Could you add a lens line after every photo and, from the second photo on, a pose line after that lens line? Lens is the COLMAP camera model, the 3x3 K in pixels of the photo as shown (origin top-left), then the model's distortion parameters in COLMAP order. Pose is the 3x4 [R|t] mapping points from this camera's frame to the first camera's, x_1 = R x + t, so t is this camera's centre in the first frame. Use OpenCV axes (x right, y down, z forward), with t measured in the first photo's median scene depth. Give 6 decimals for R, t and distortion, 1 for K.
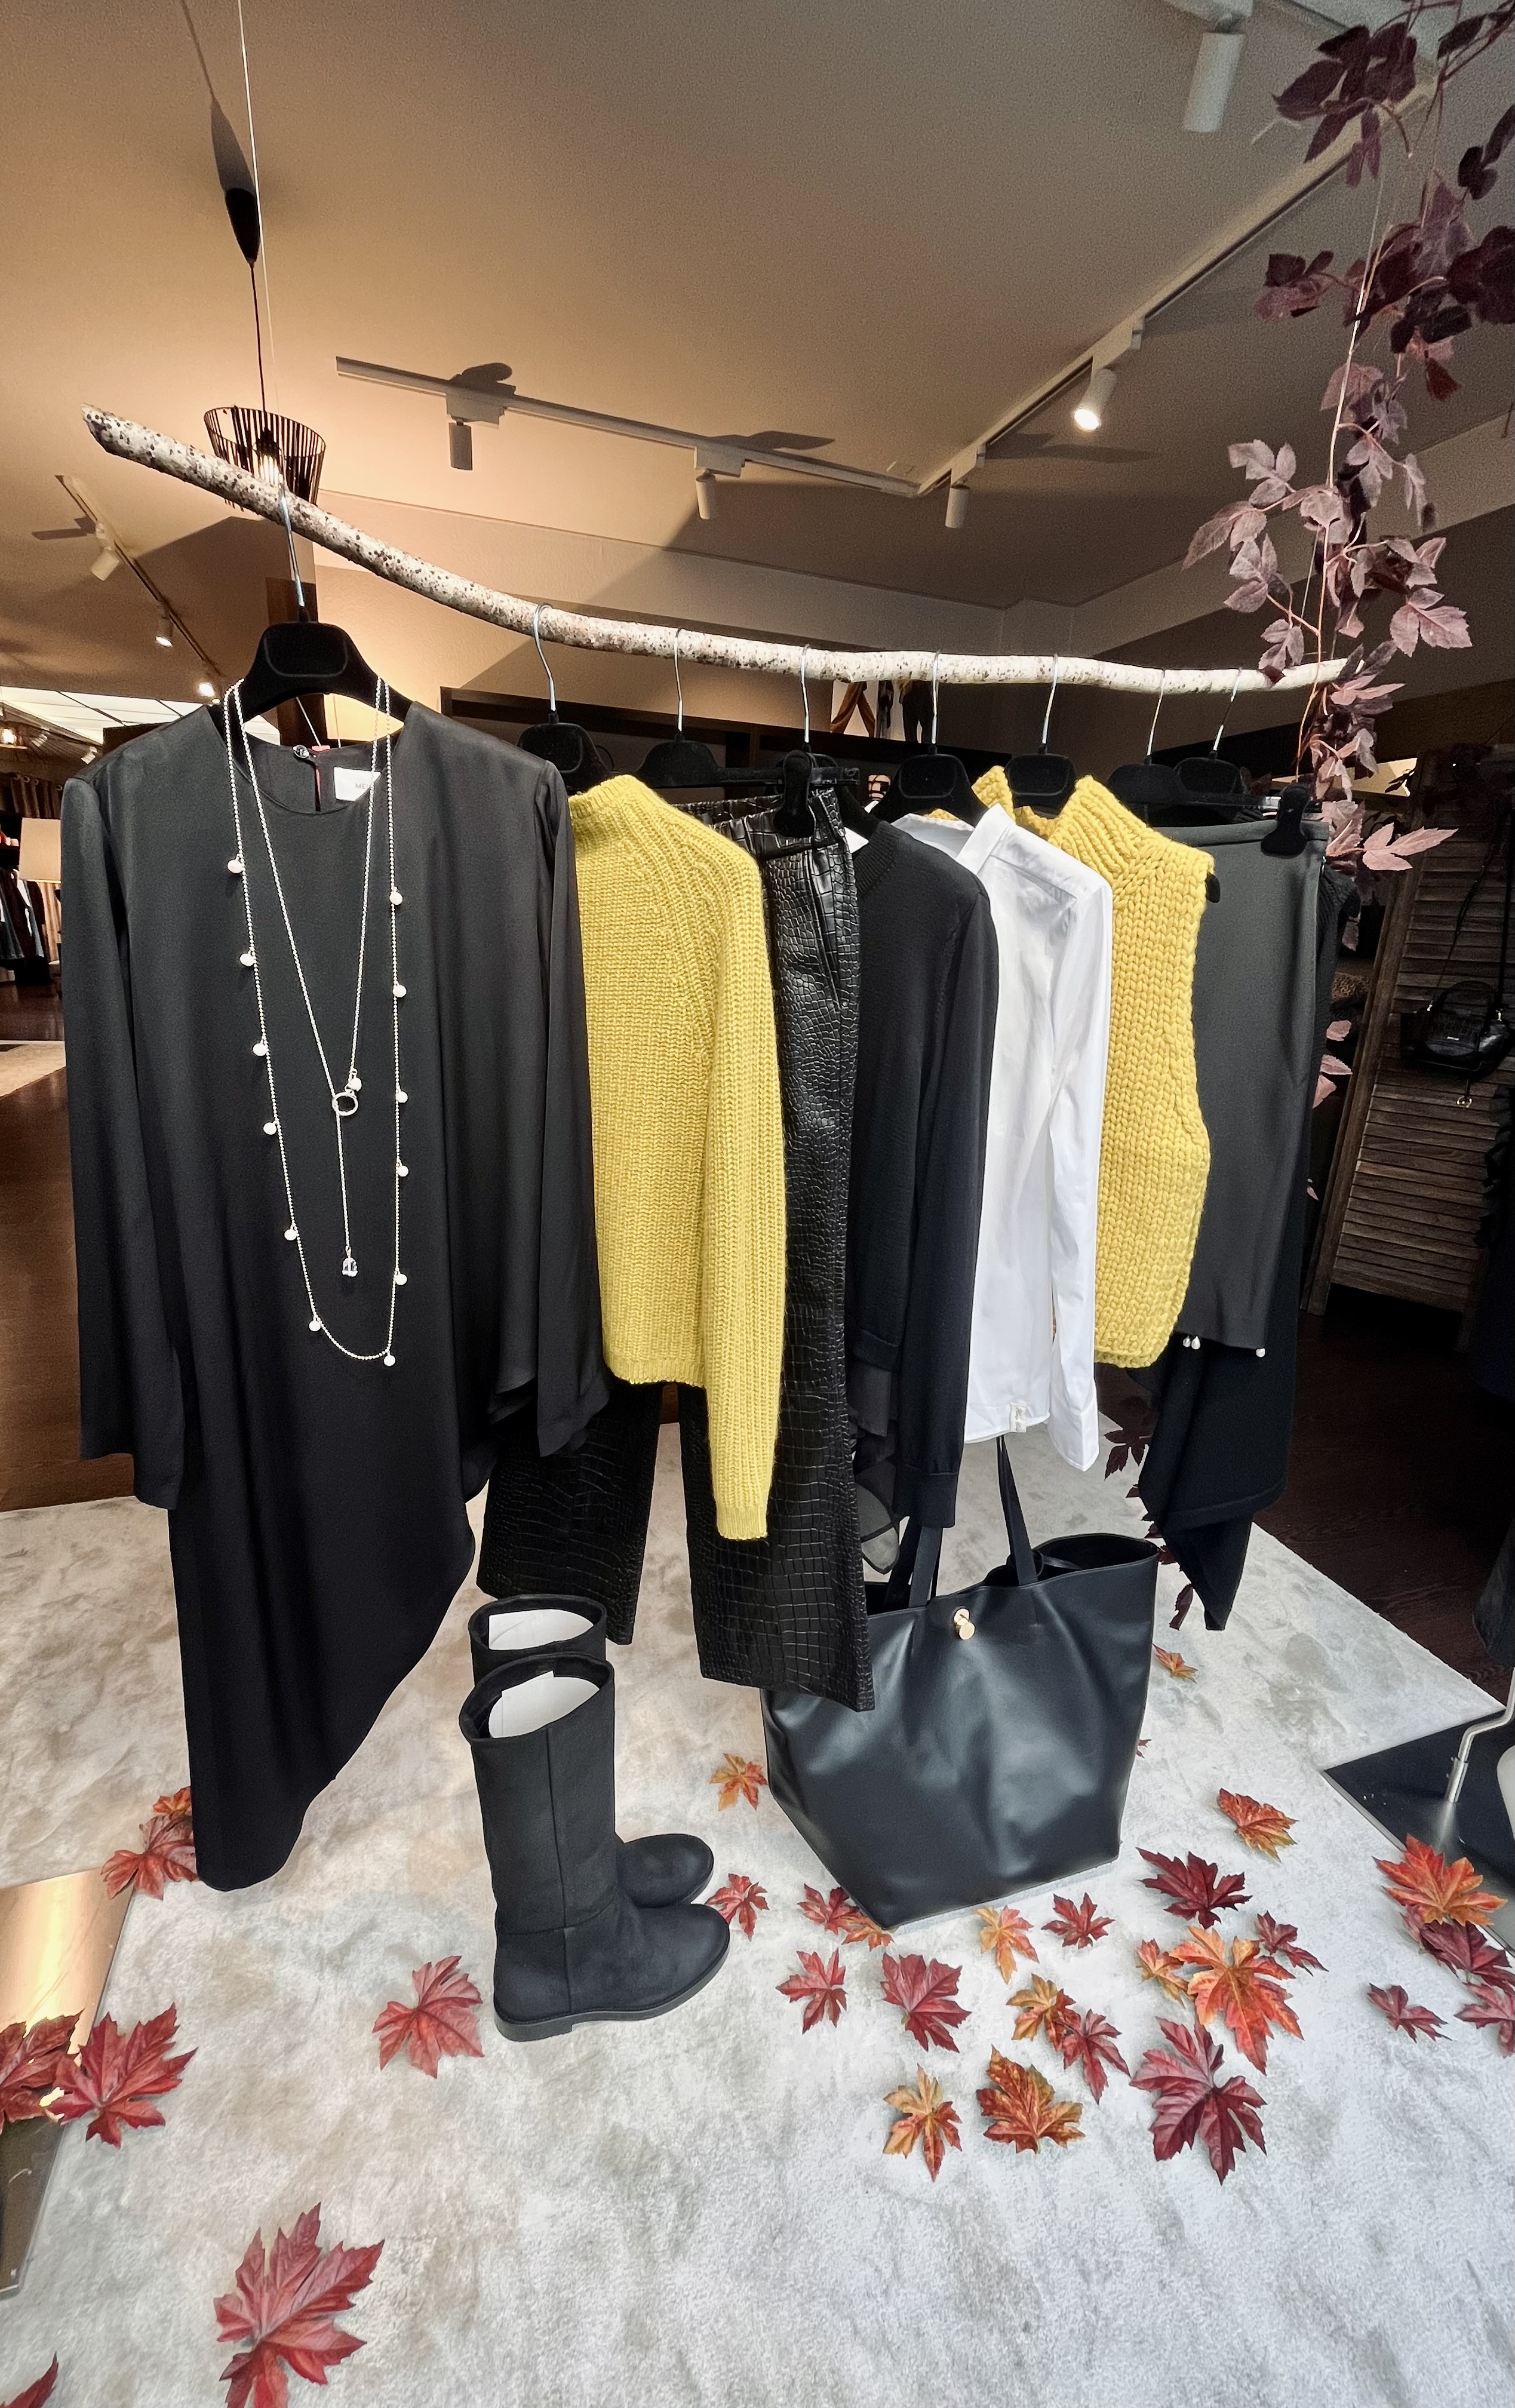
lens RADIAL K [[968.1, 0, 757.5], [0, 968.1, 1204.0], [0, 0, 1]] dist [-0.001772, -0.000237]
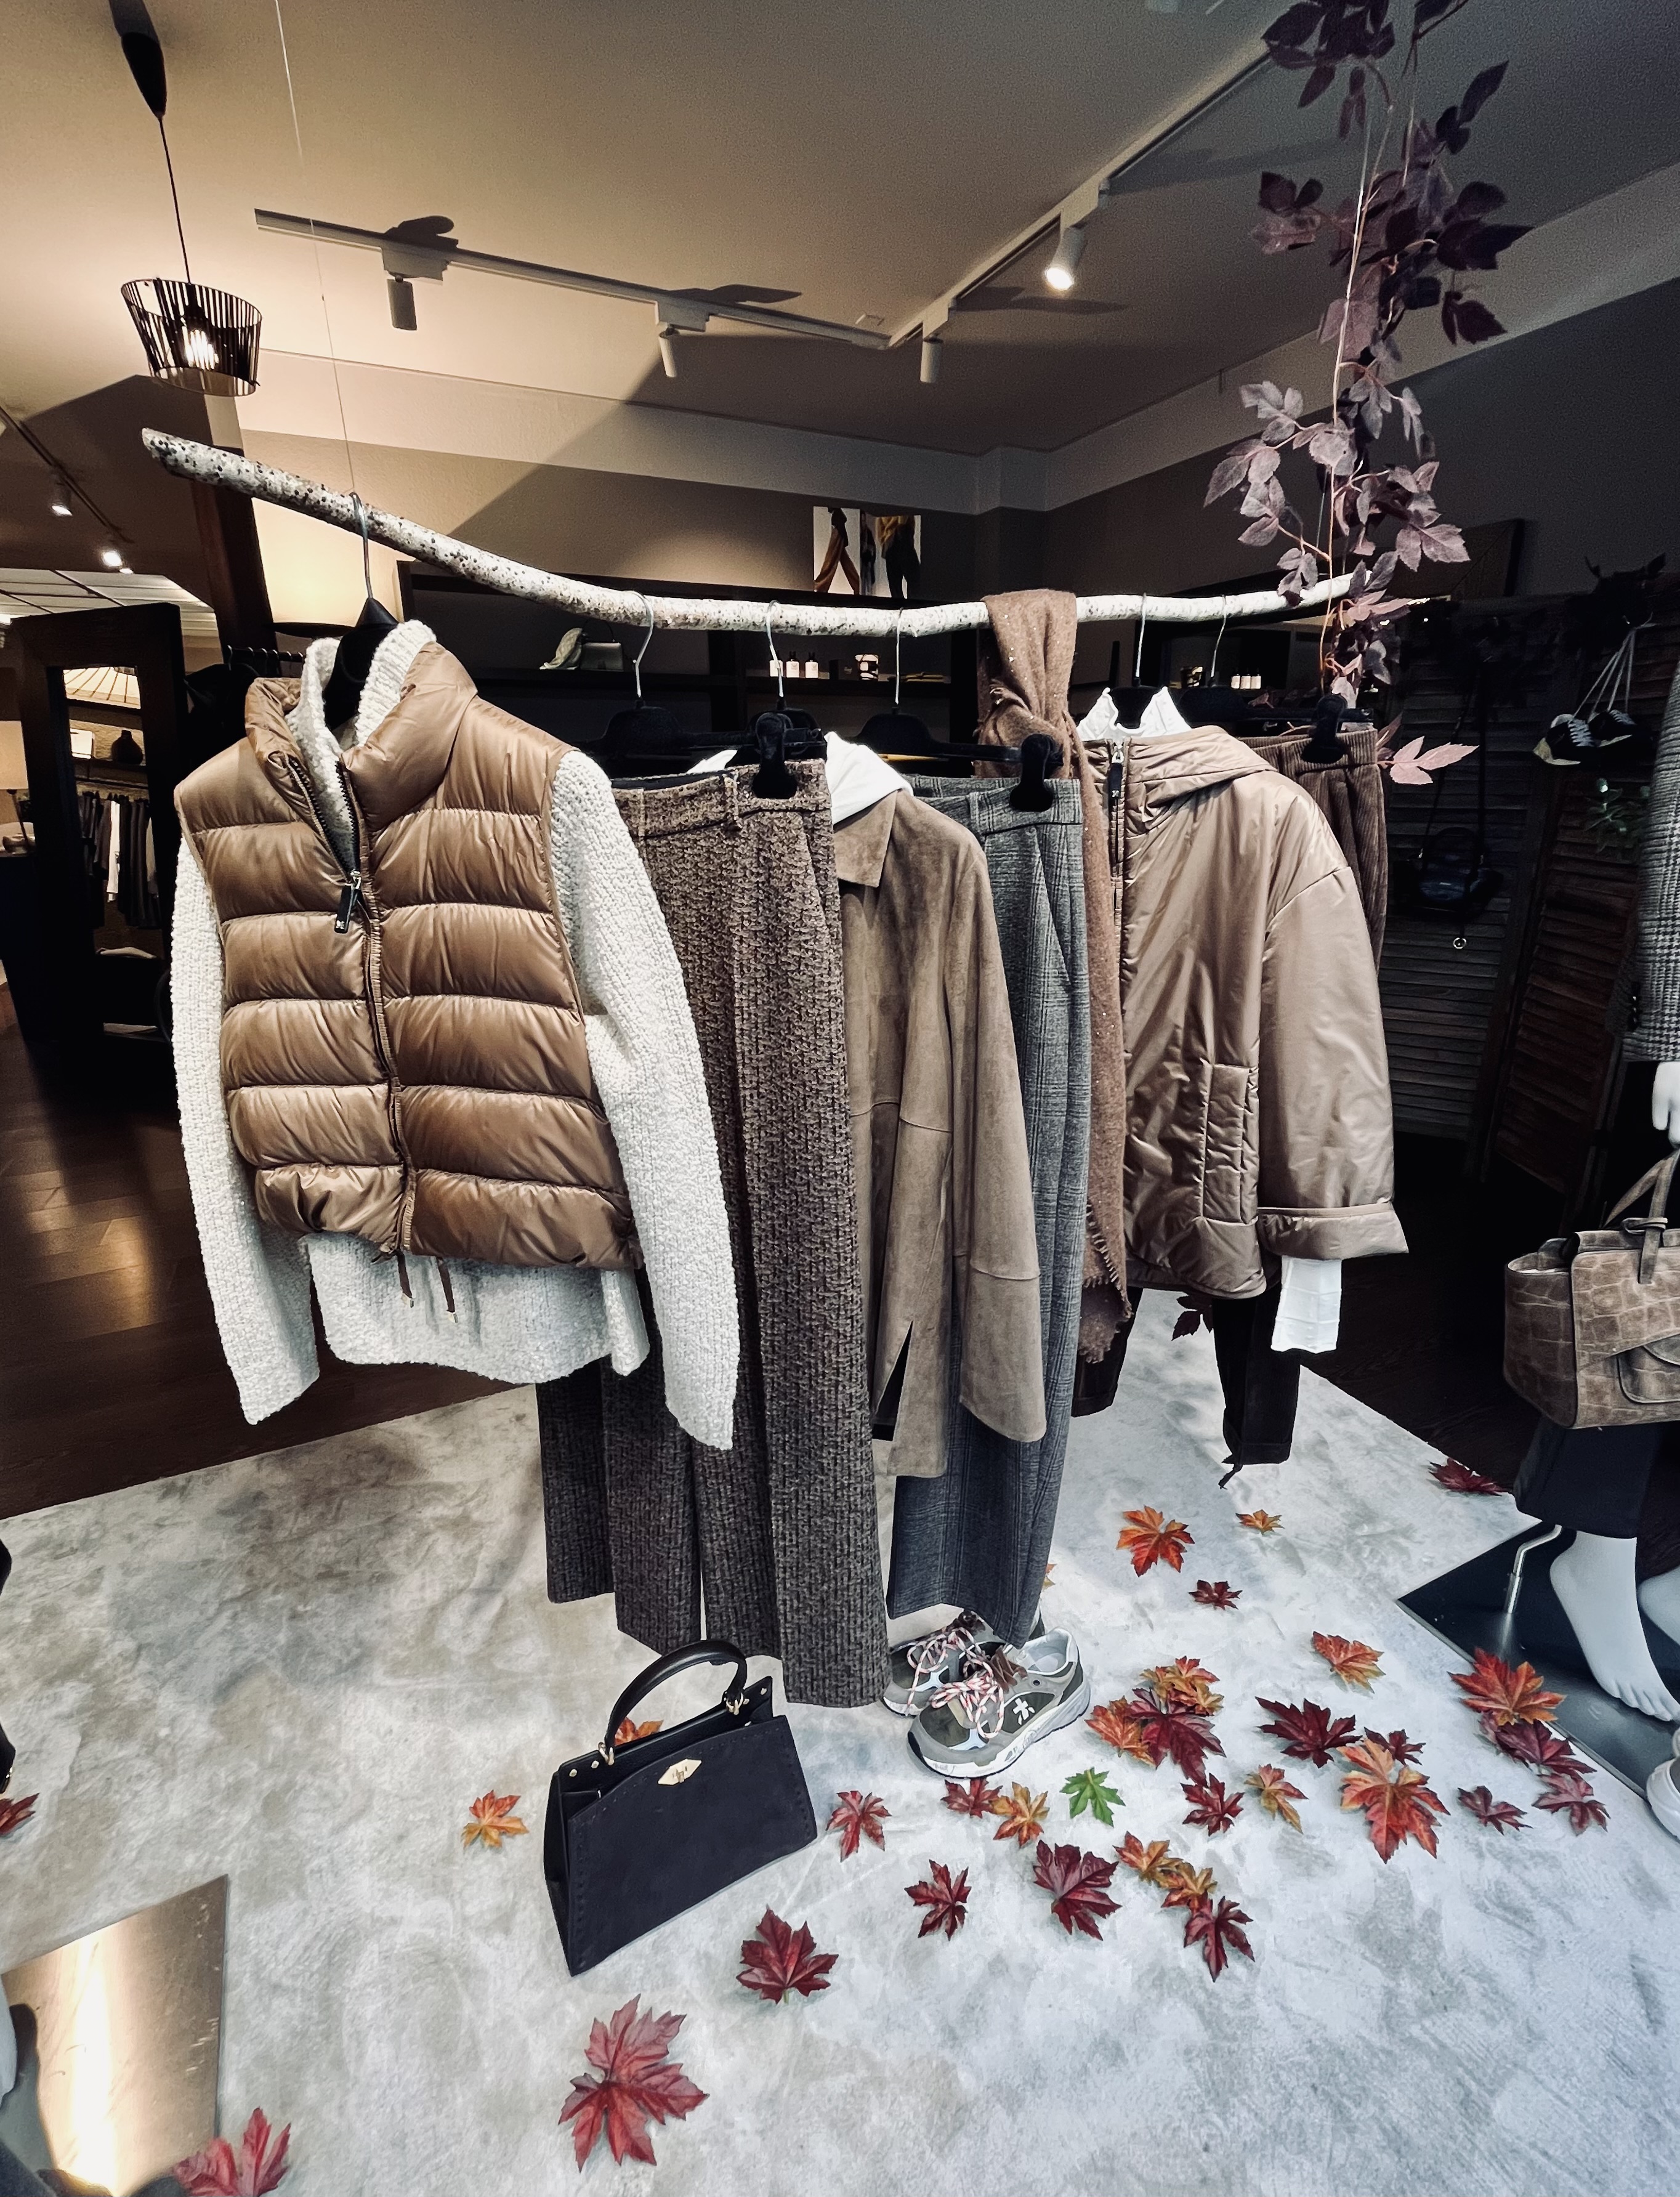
lens RADIAL K [[994.5, 0, 864.4], [0, 994.5, 1091.7], [0, 0, 1]] dist [-0.000574, 0.000519]
pose [[0.991205, -0.086827, 0.099872, -0.085897], [0.083673, 0.995866, 0.035356, -0.086872], [-0.102529, -0.026688, 0.994372, -0.047132]]
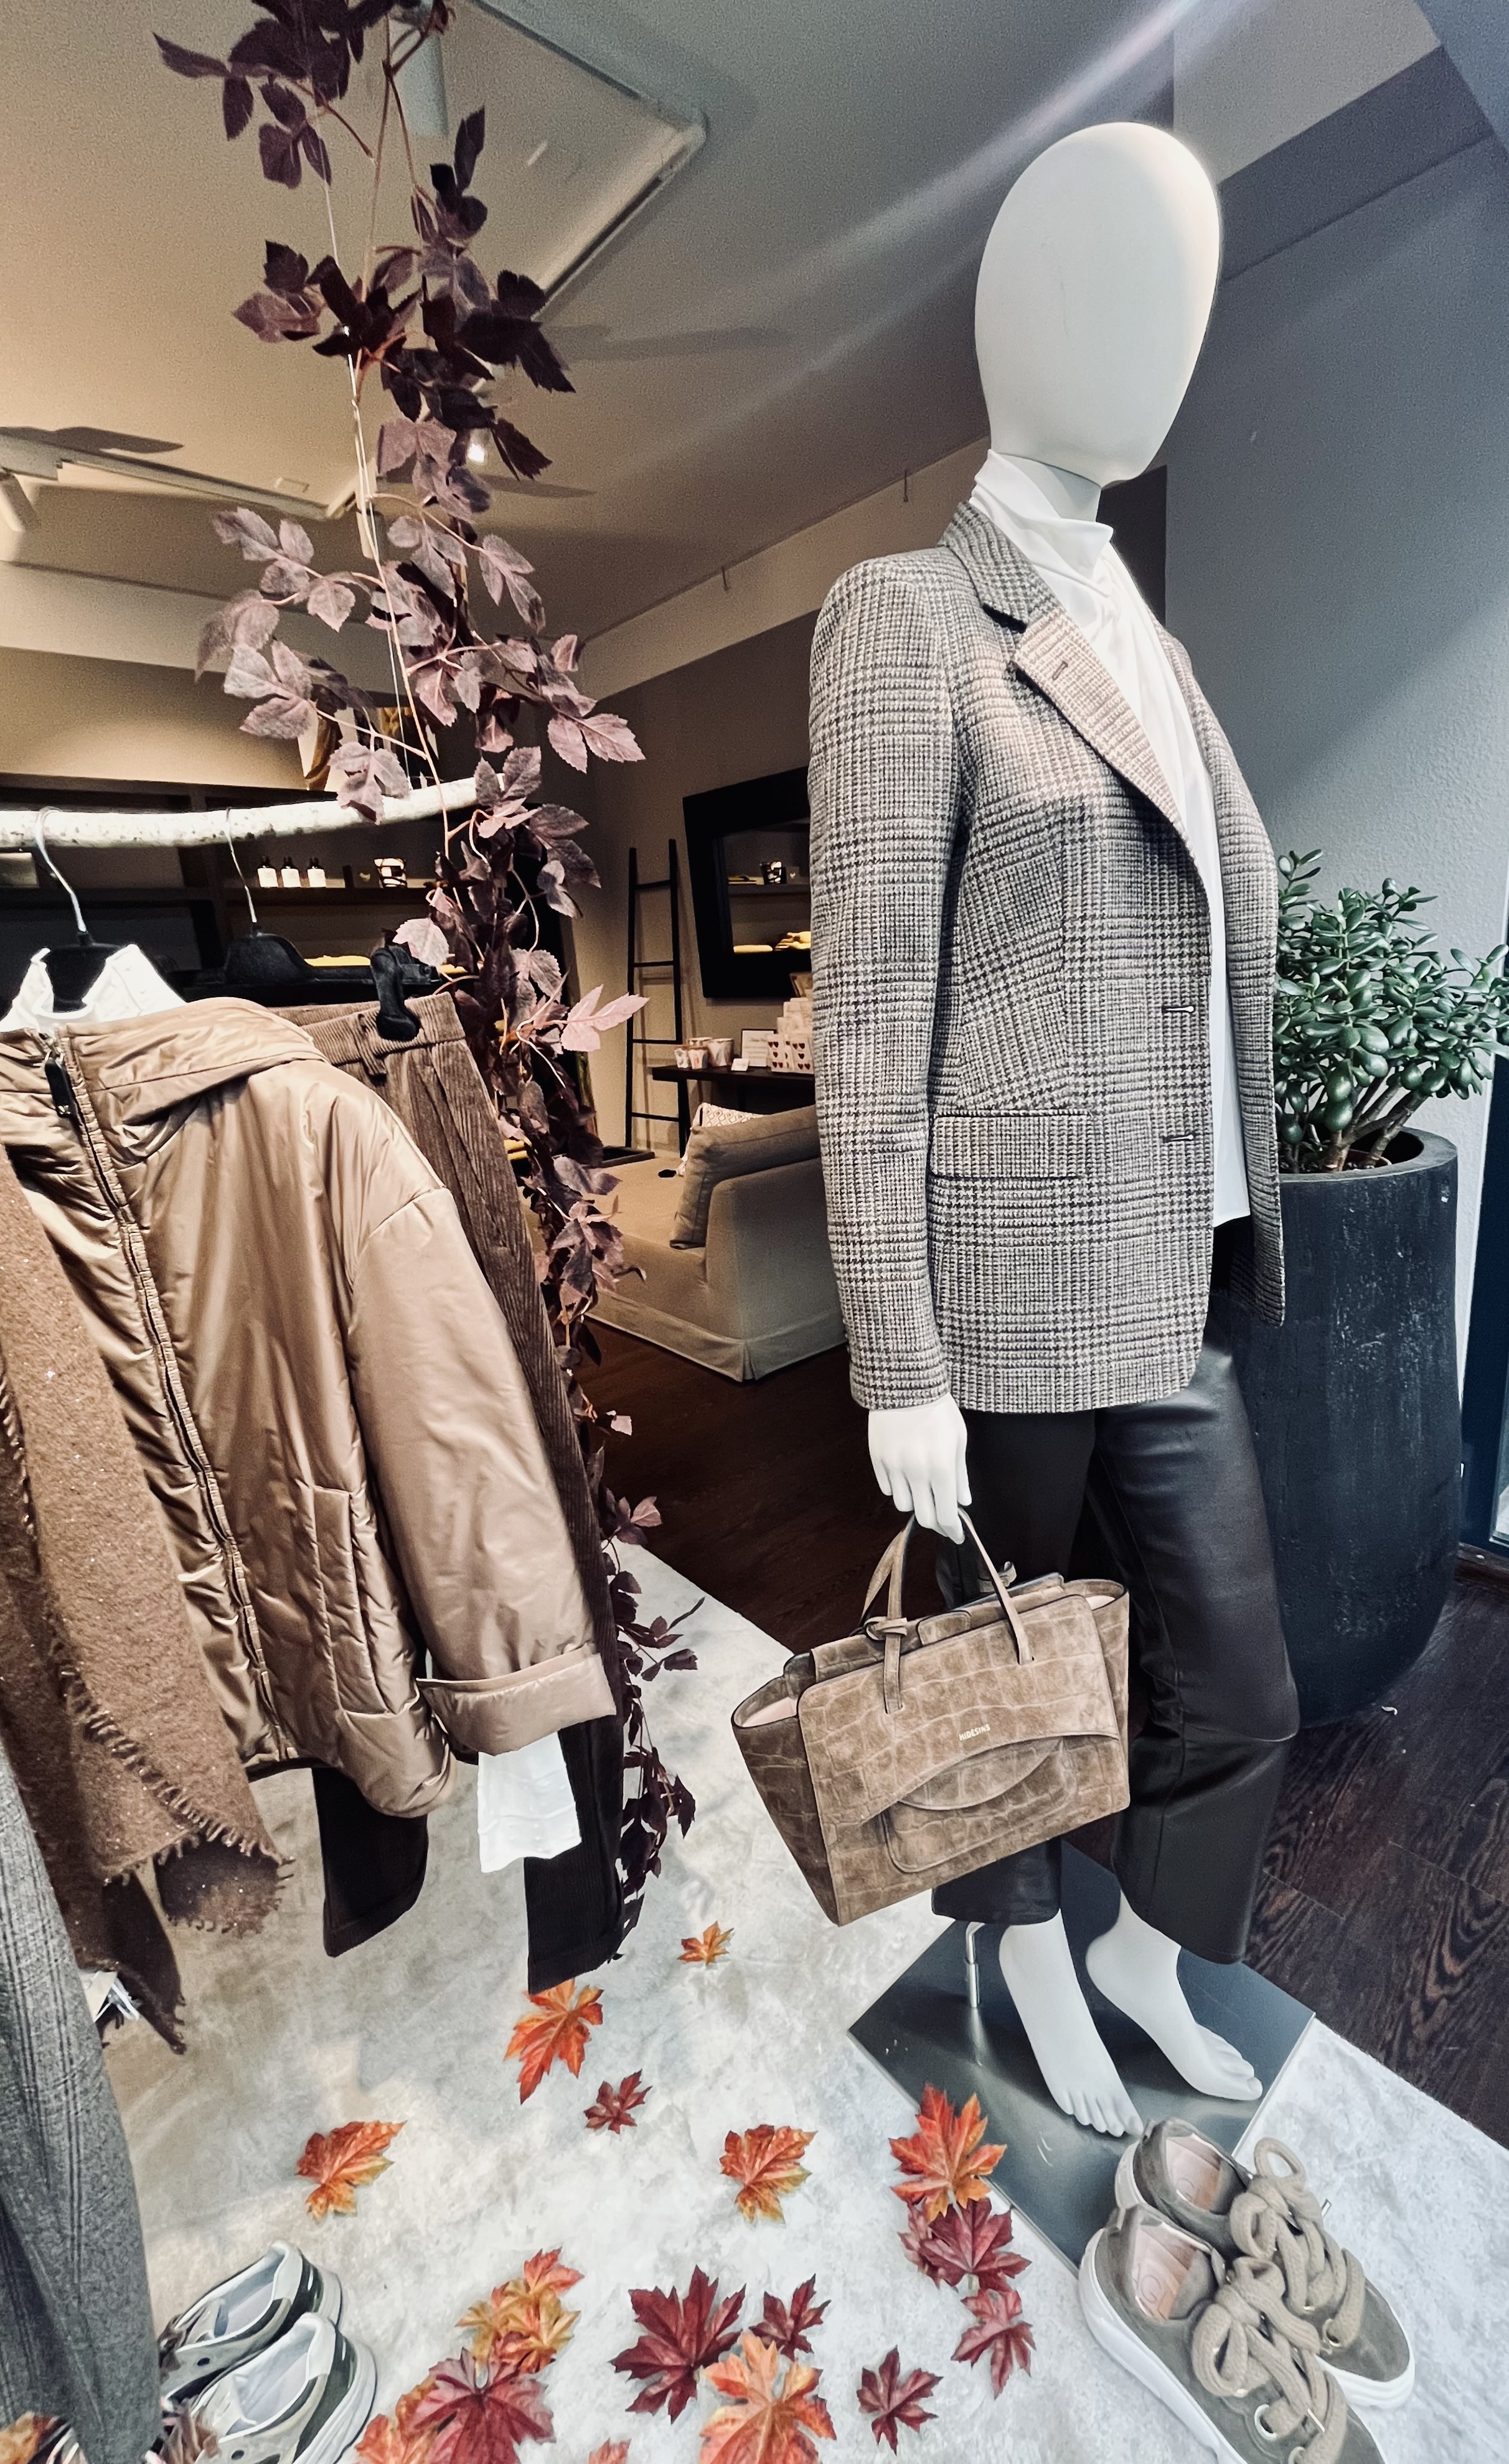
lens RADIAL K [[1013.0, 0, 867.1], [0, 1013.0, 1223.4], [0, 0, 1]] dist [0.000095, 0.000007]
pose [[0.903768, -0.201887, 0.377418, 0.475300], [0.209995, 0.977497, 0.020024, -0.158157], [-0.372967, 0.061159, 0.925827, 0.126441]]
